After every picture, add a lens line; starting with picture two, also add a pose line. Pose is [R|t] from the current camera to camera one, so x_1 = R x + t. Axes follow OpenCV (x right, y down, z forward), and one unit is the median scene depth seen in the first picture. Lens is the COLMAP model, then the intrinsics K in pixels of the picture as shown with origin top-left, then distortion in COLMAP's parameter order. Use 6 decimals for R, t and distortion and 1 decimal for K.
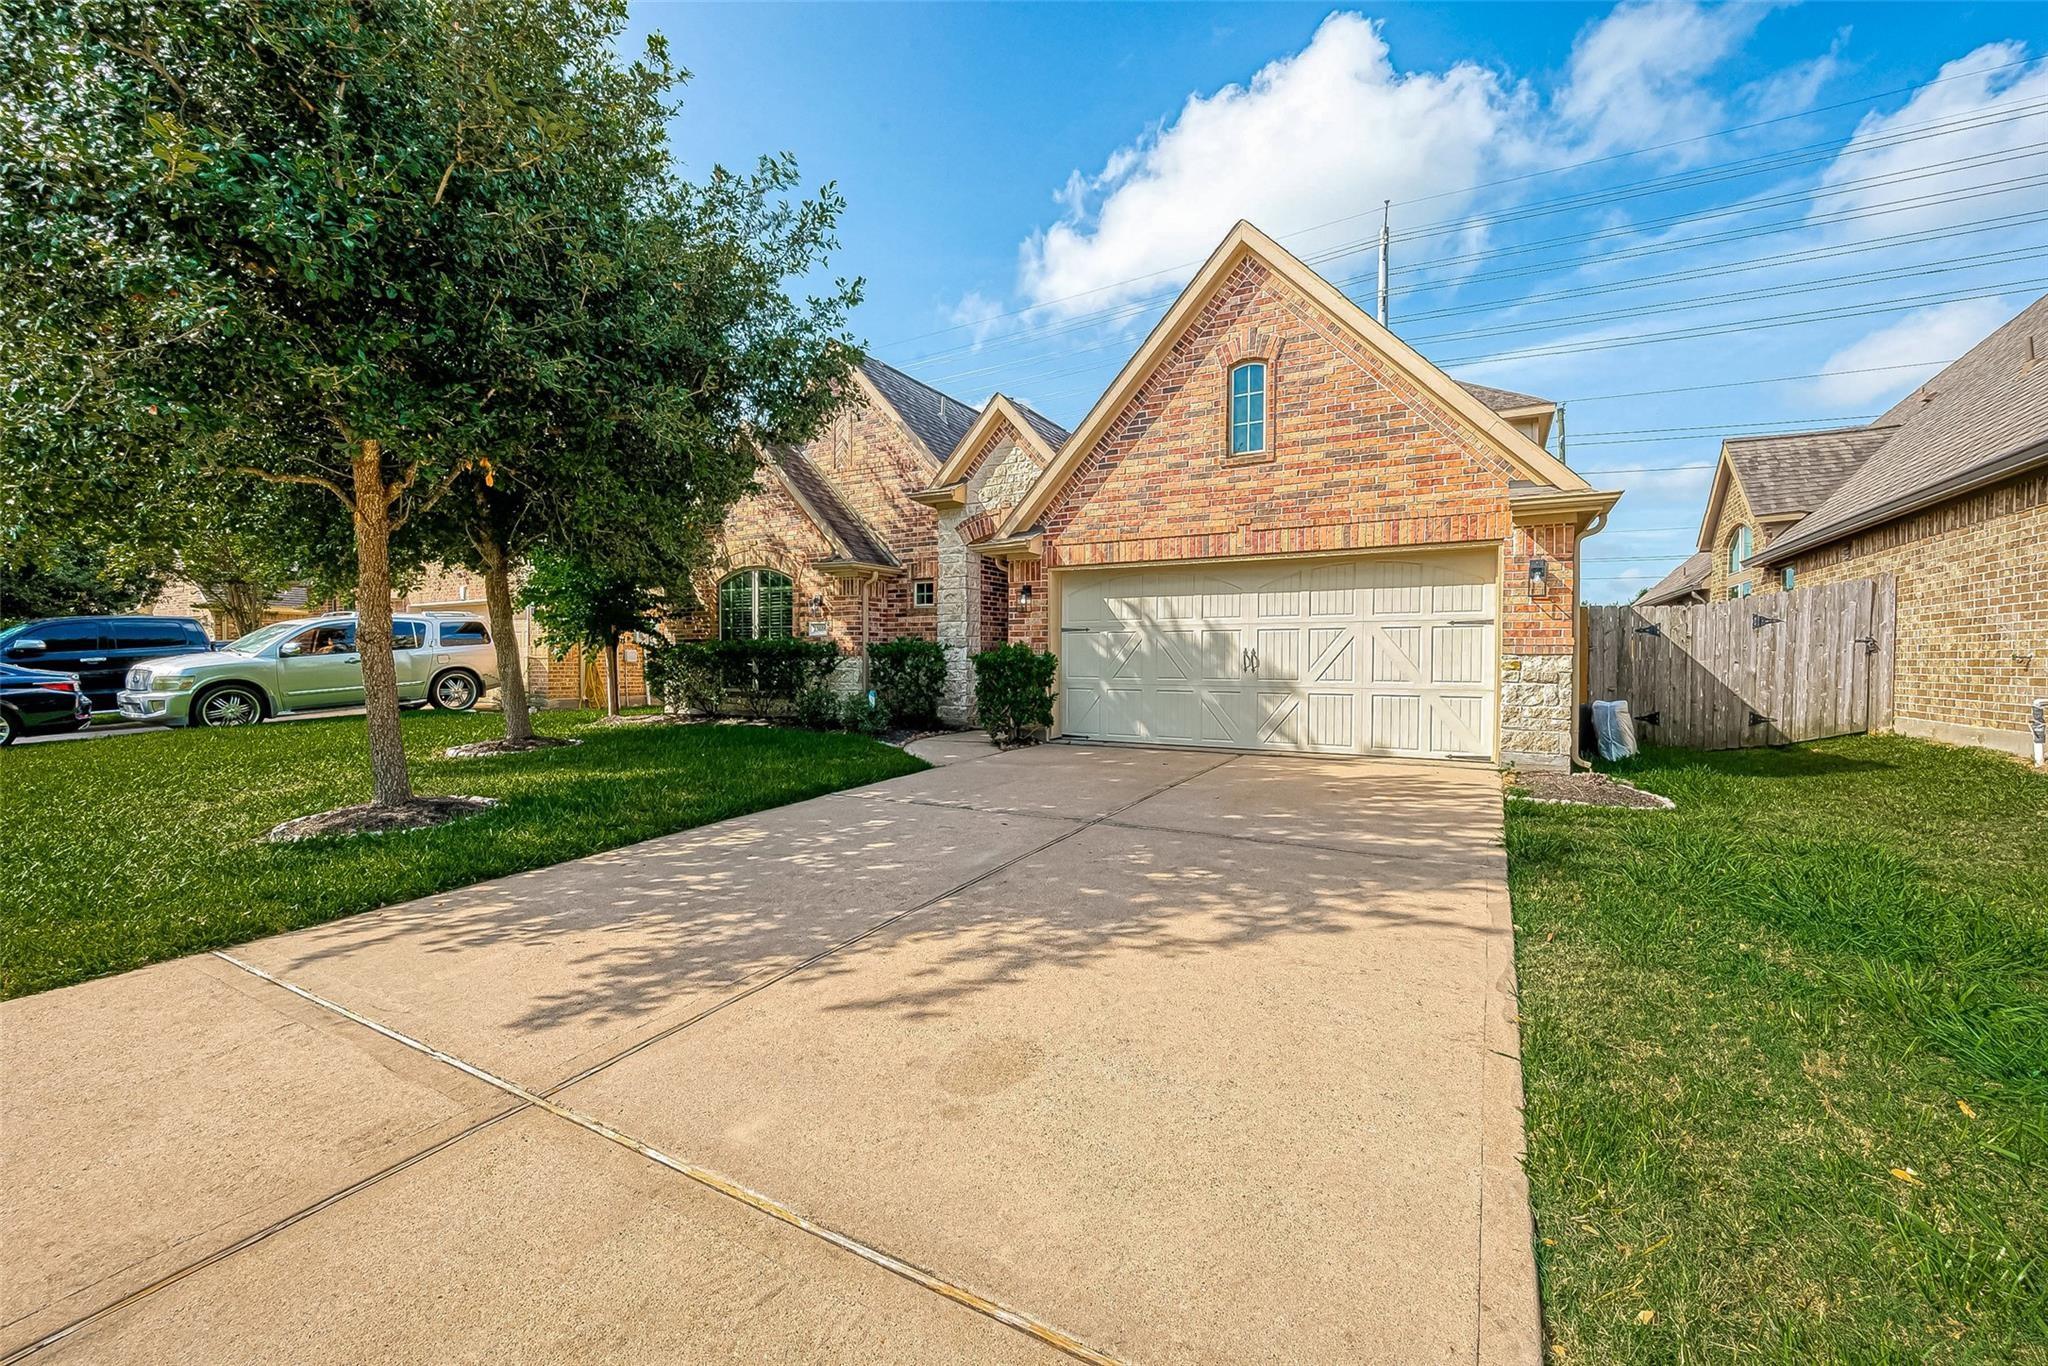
lens RADIAL K [[804.3, 0, 1041.4], [0, 804.3, 678.2], [0, 0, 1]] dist [0.001521, -0.000081]
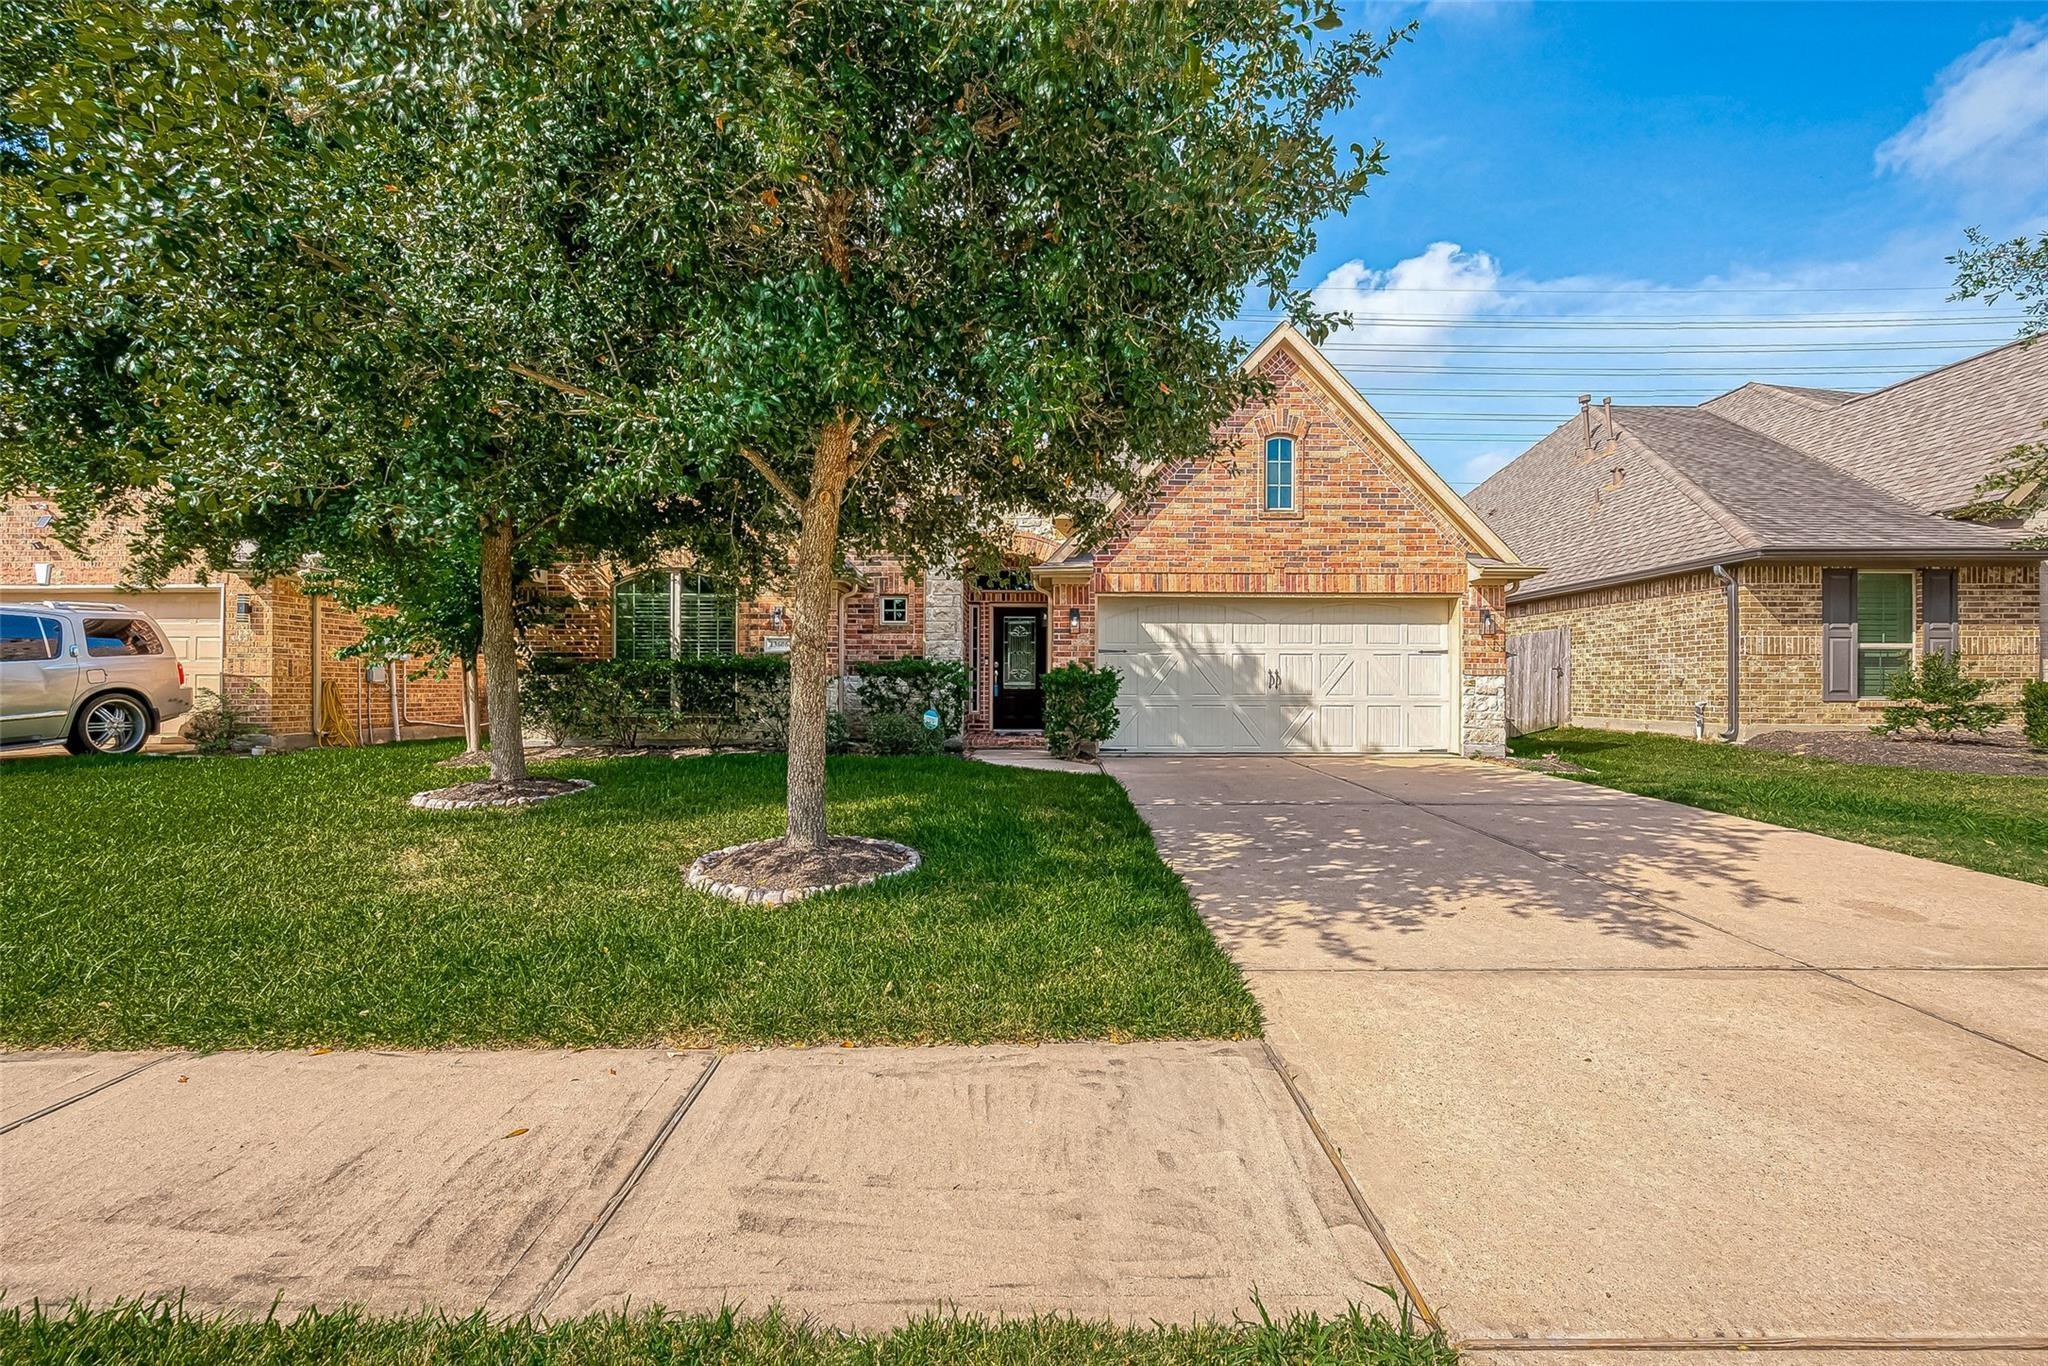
lens RADIAL K [[814.3, 0, 1044.8], [0, 814.3, 682.6], [0, 0, 1]] dist [-0.002669, -0.000179]
pose [[0.873520, 0.002423, 0.486781, -0.647228], [0.010380, 0.999668, -0.023603, 0.008123], [-0.486677, 0.025671, 0.873205, 0.099885]]
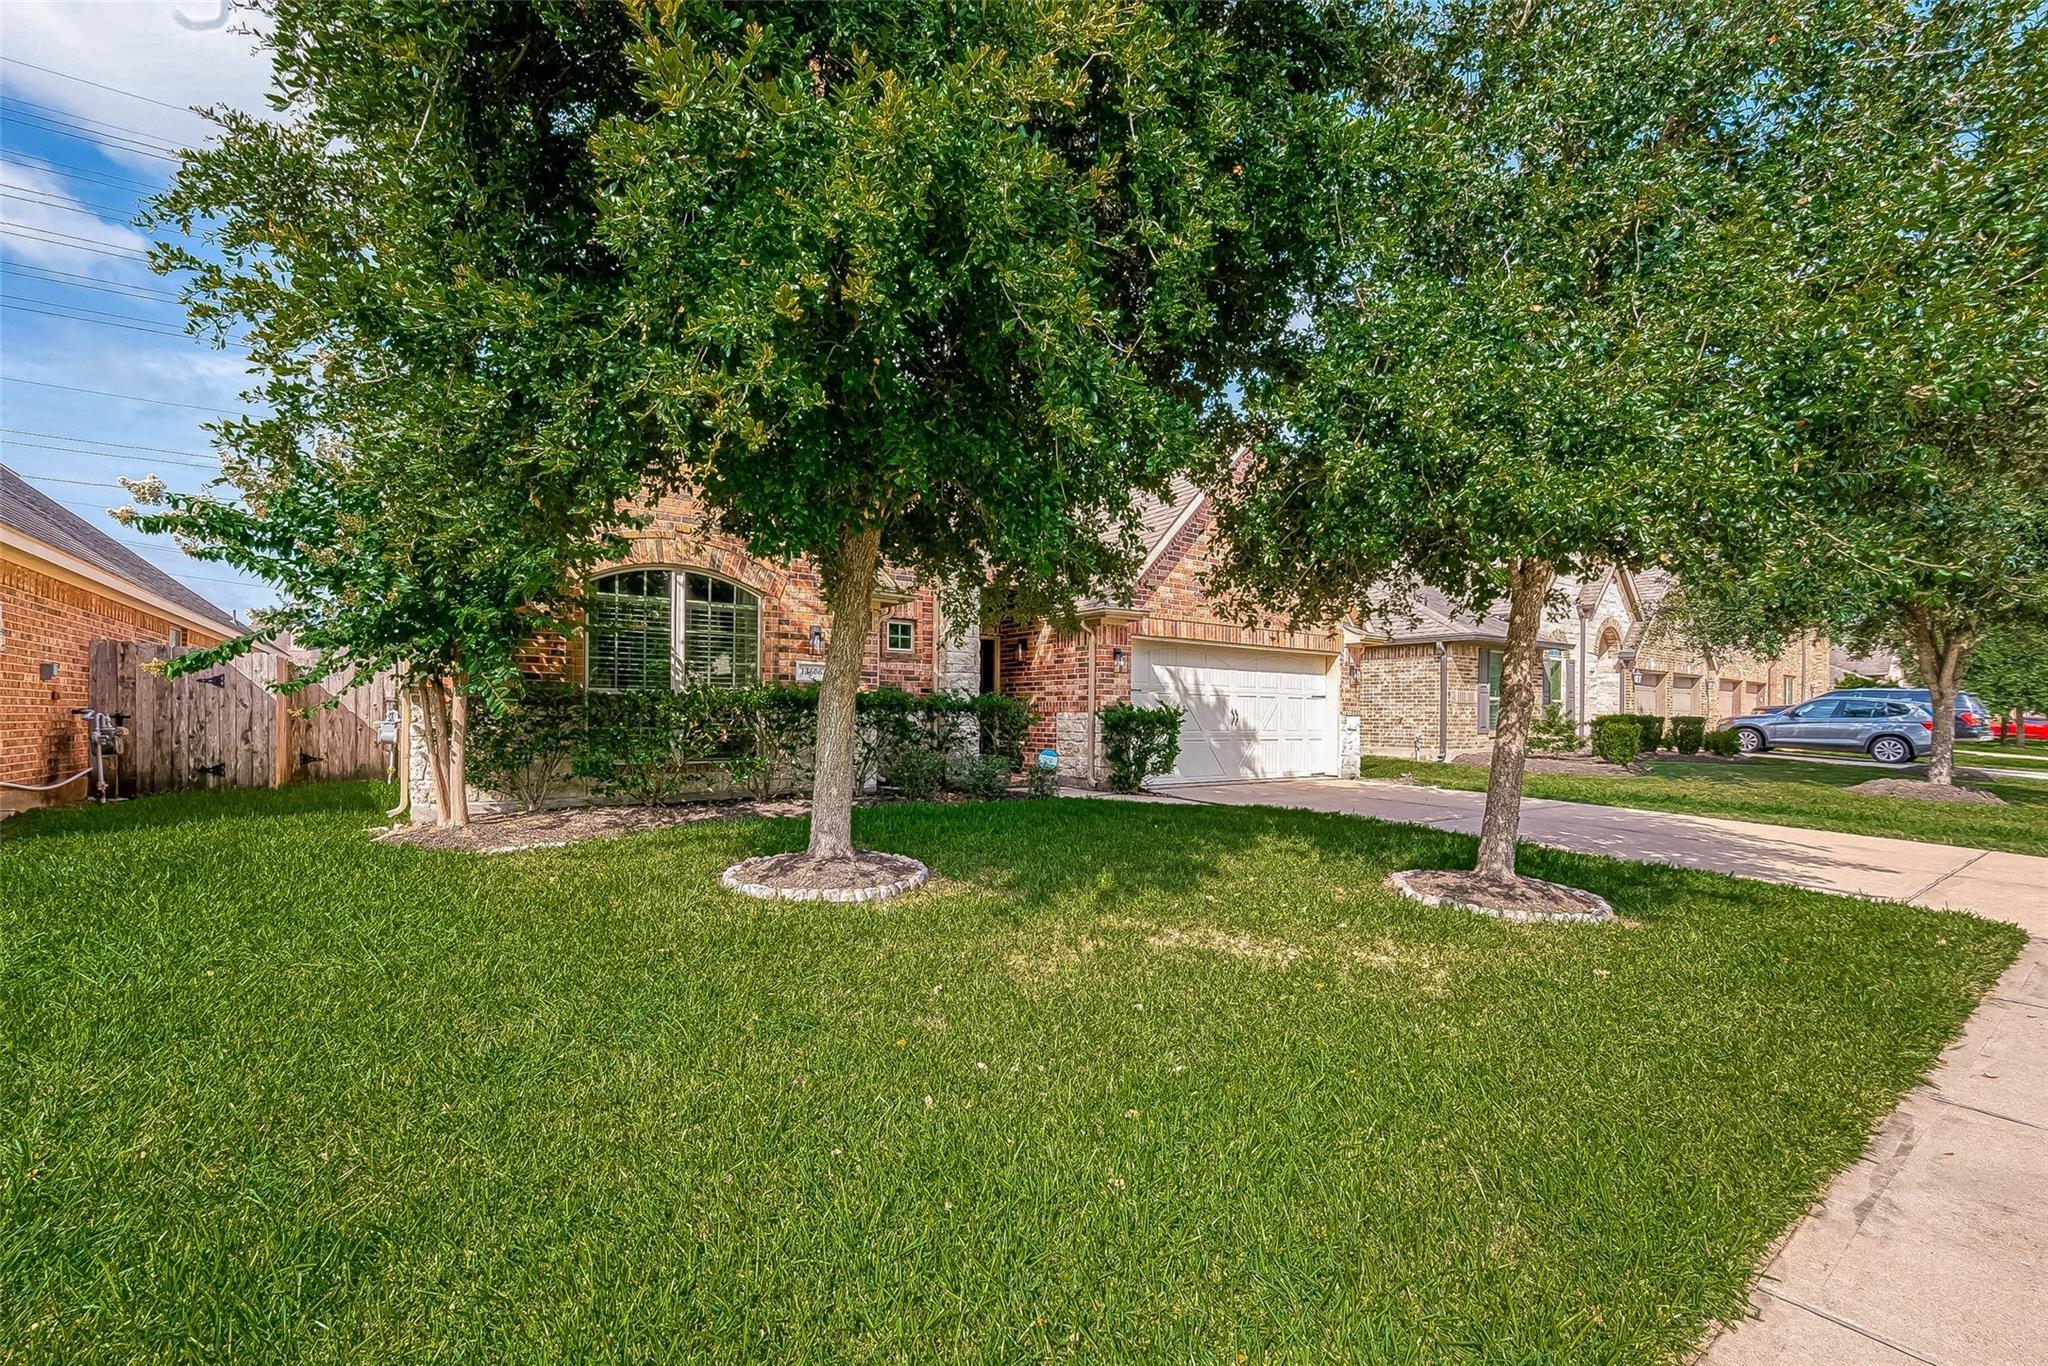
lens RADIAL K [[834.4, 0, 1024.0], [0, 834.4, 683.0], [0, 0, 1]] dist [0.000614, 0.000000]
pose [[0.443552, 0.037385, 0.895469, -1.235613], [0.009378, 0.998881, -0.046348, -0.018725], [-0.896200, 0.028955, 0.442705, 0.690912]]
